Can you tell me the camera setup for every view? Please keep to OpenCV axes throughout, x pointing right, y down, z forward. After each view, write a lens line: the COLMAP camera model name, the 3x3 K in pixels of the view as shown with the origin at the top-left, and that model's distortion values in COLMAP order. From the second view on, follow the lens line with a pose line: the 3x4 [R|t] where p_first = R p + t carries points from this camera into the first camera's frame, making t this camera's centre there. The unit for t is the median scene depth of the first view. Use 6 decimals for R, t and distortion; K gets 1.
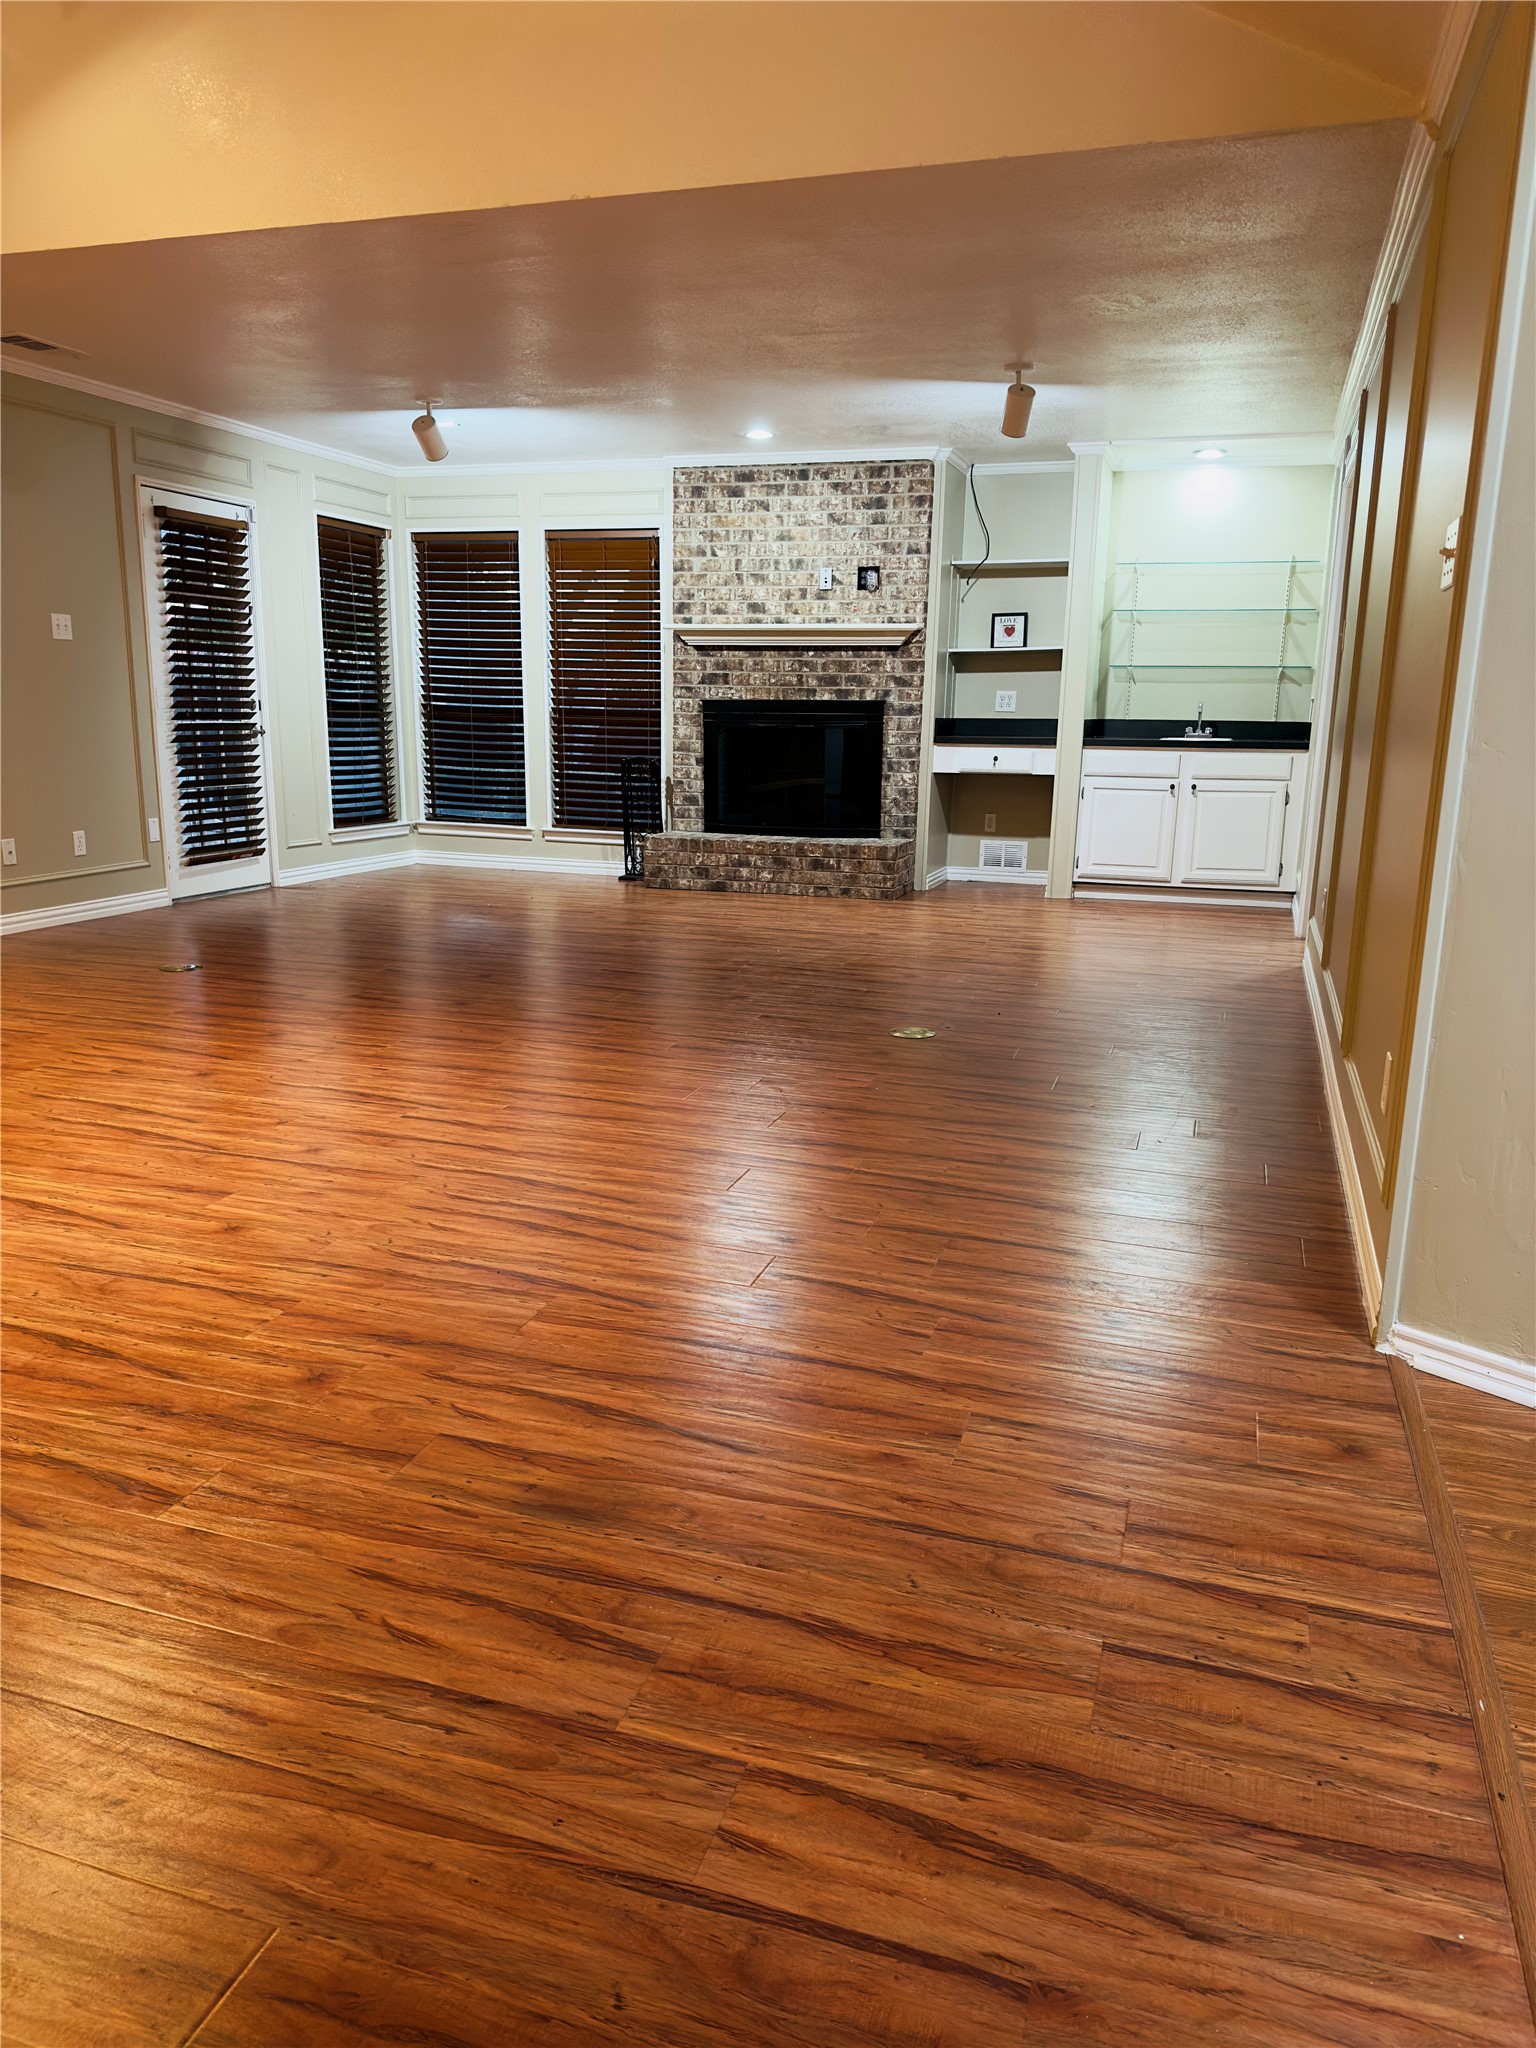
lens RADIAL K [[1421.7, 0, 768.0], [0, 1421.7, 1024.0], [0, 0, 1]] dist [0.166713, -0.319771]
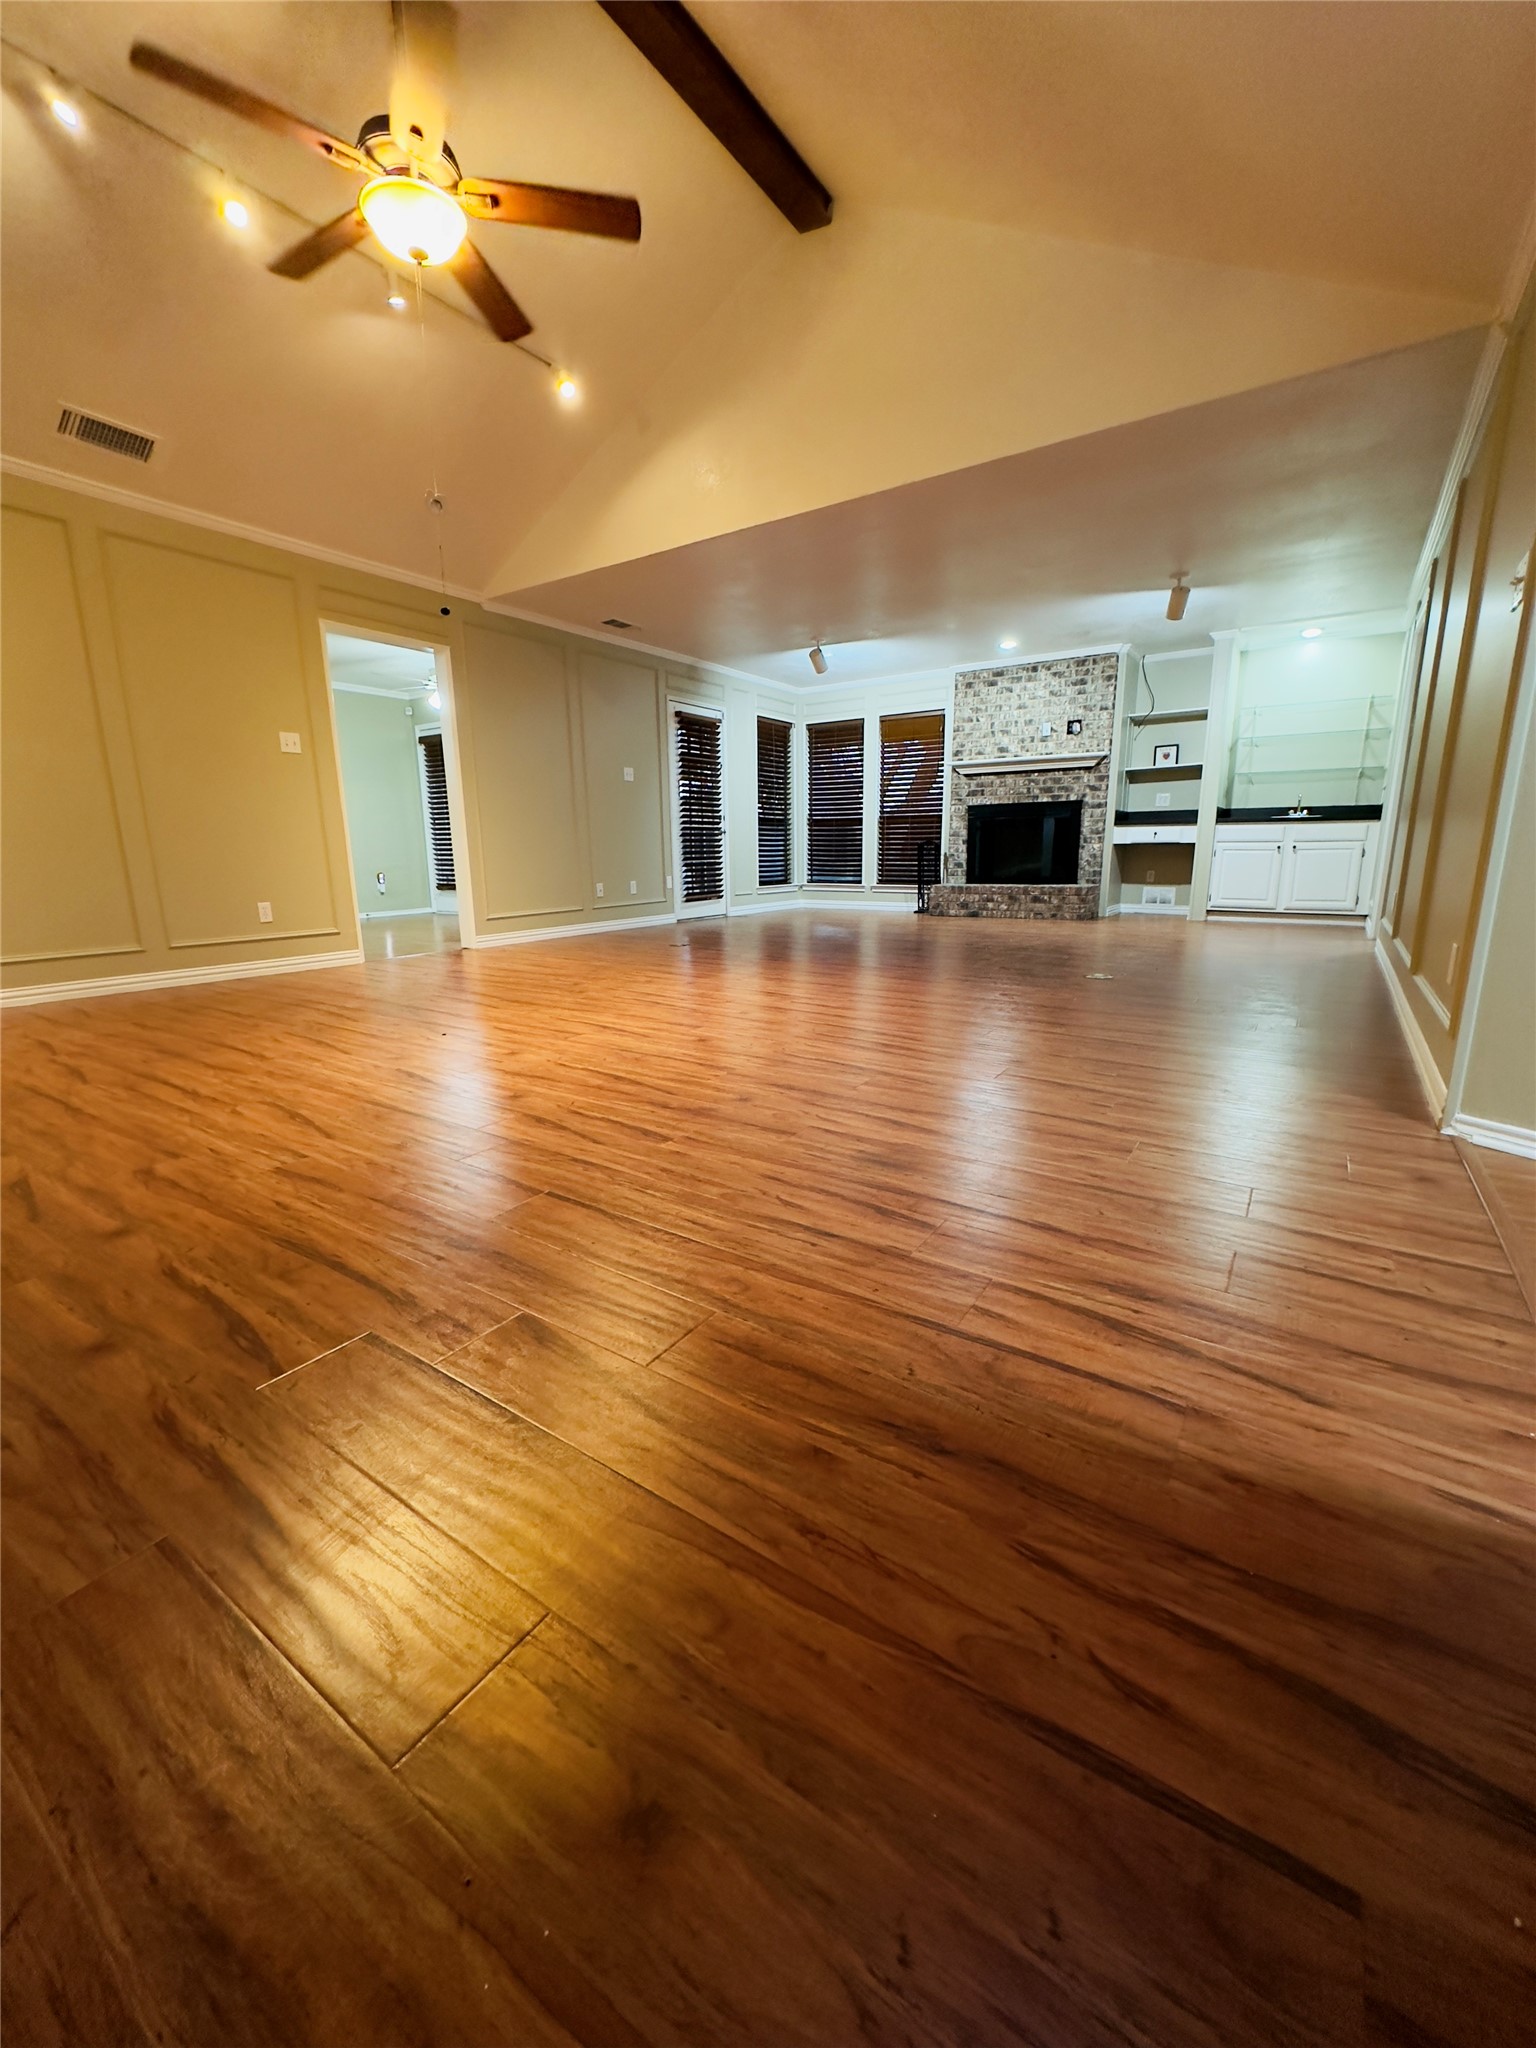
lens RADIAL K [[816.0, 0, 767.2], [0, 816.0, 1021.3], [0, 0, 1]] dist [0.001731, 0.000329]
pose [[0.961583, 0.030751, -0.272788, -0.002937], [-0.033192, 0.999440, -0.004337, 0.042960], [0.272501, 0.013225, 0.962064, 0.008784]]
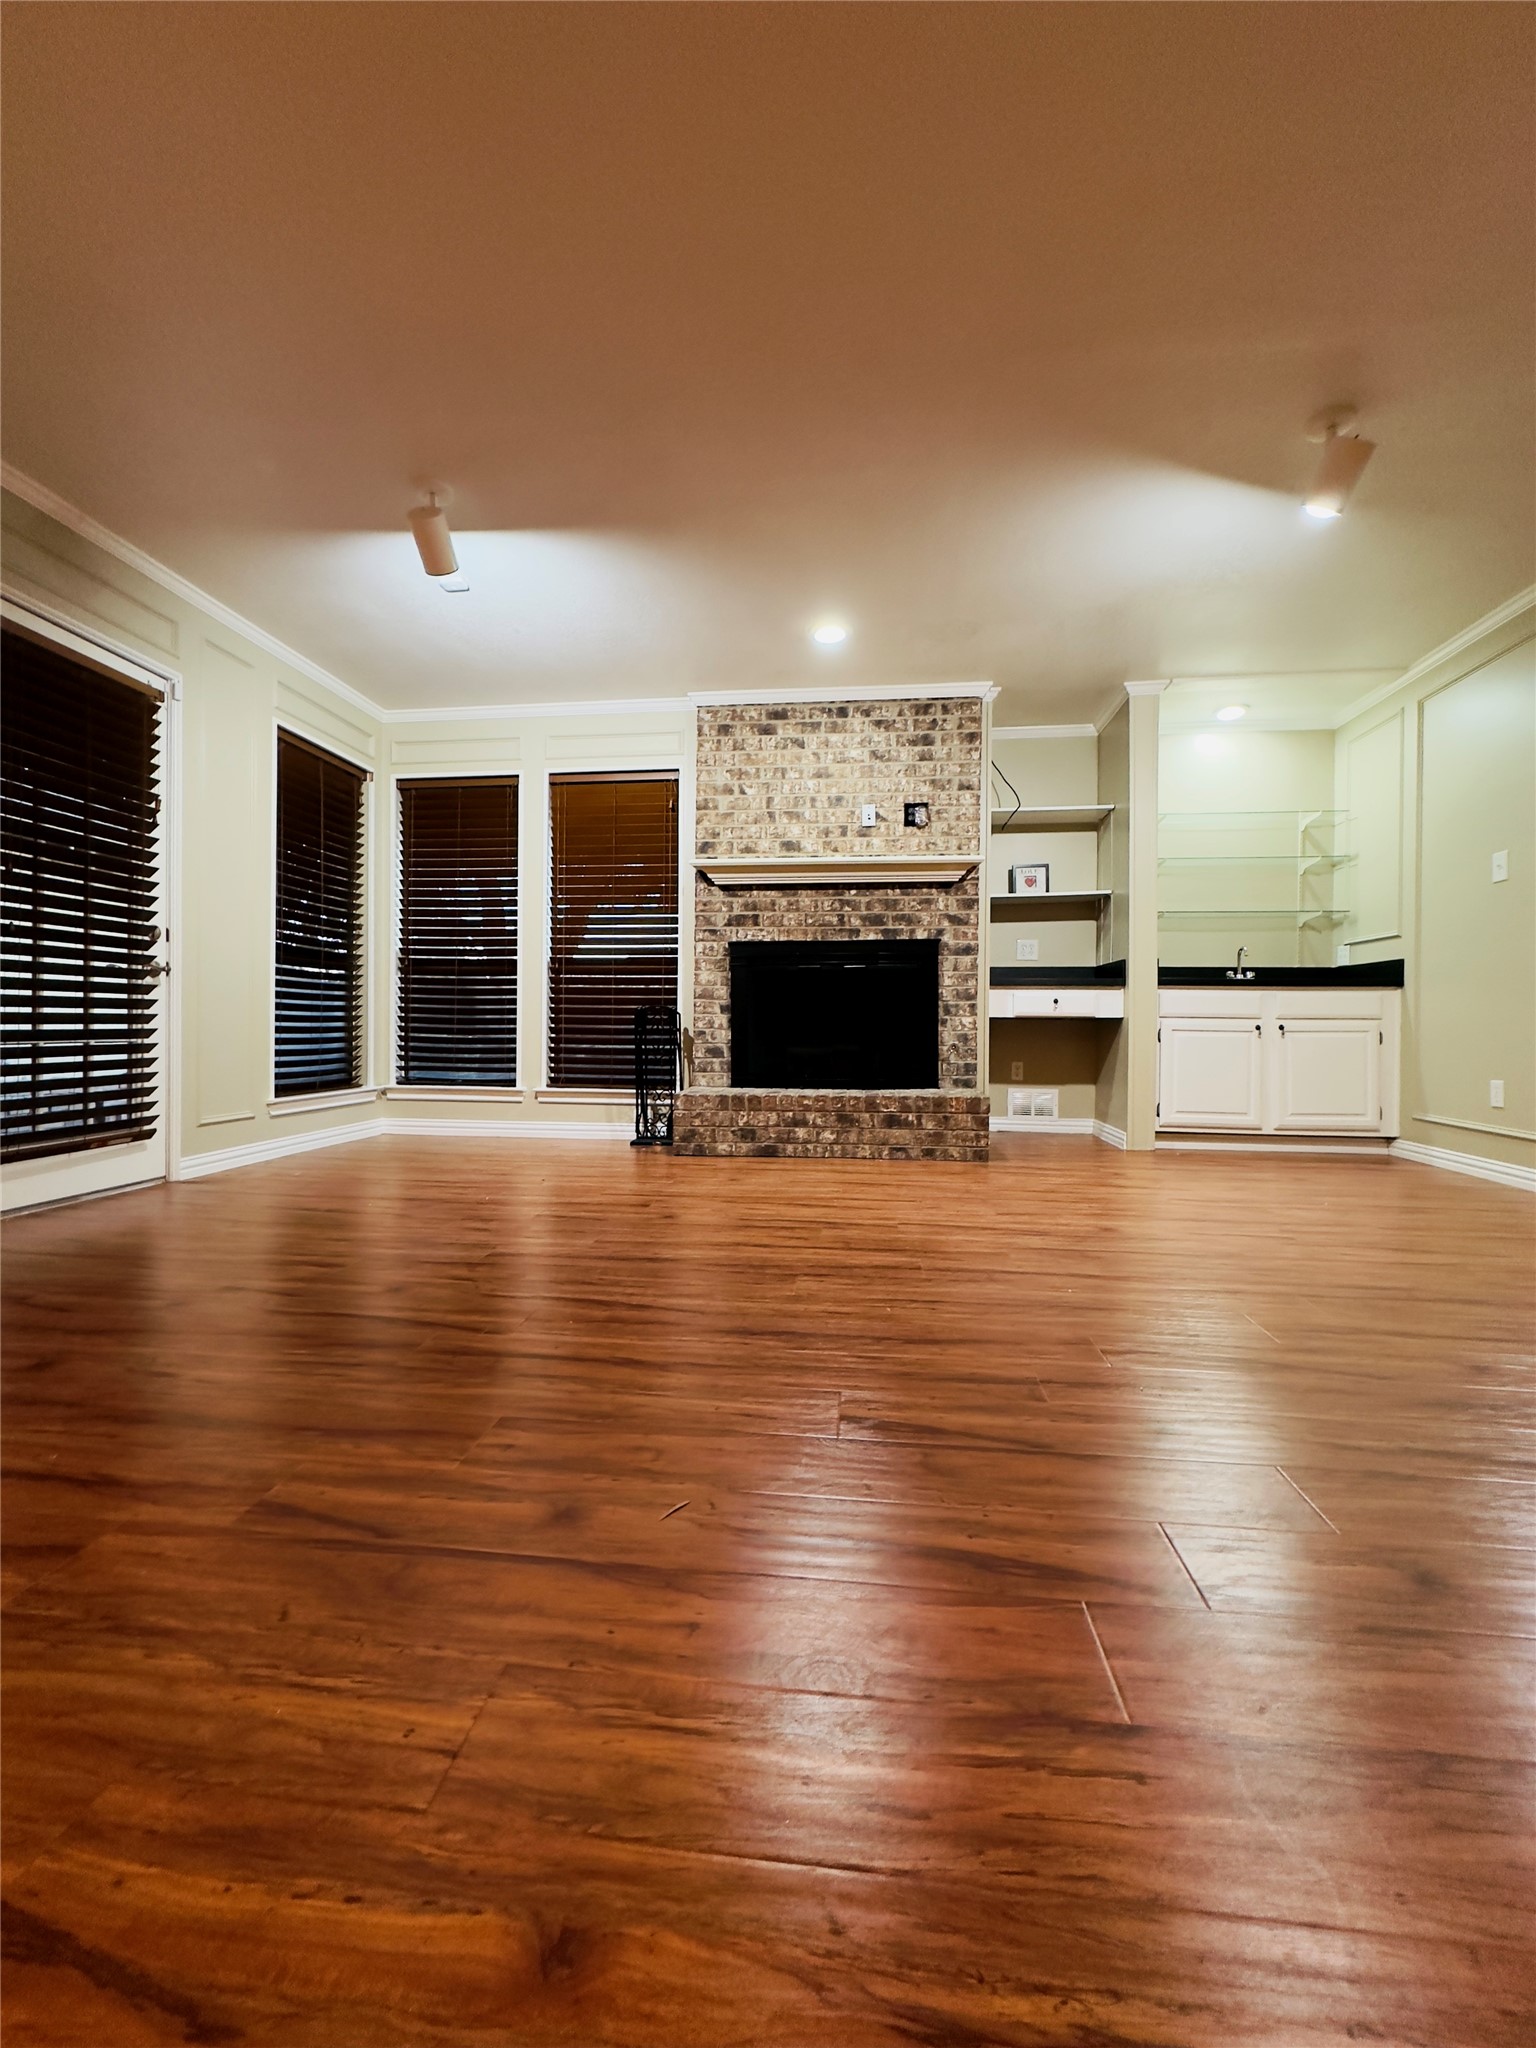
lens RADIAL K [[816.0, 0, 767.2], [0, 816.0, 1021.3], [0, 0, 1]] dist [0.001731, 0.000329]
pose [[0.980248, -0.009582, 0.197540, -0.130647], [0.051791, 0.976406, -0.209641, -0.071949], [-0.190870, 0.215731, 0.957616, 0.537665]]
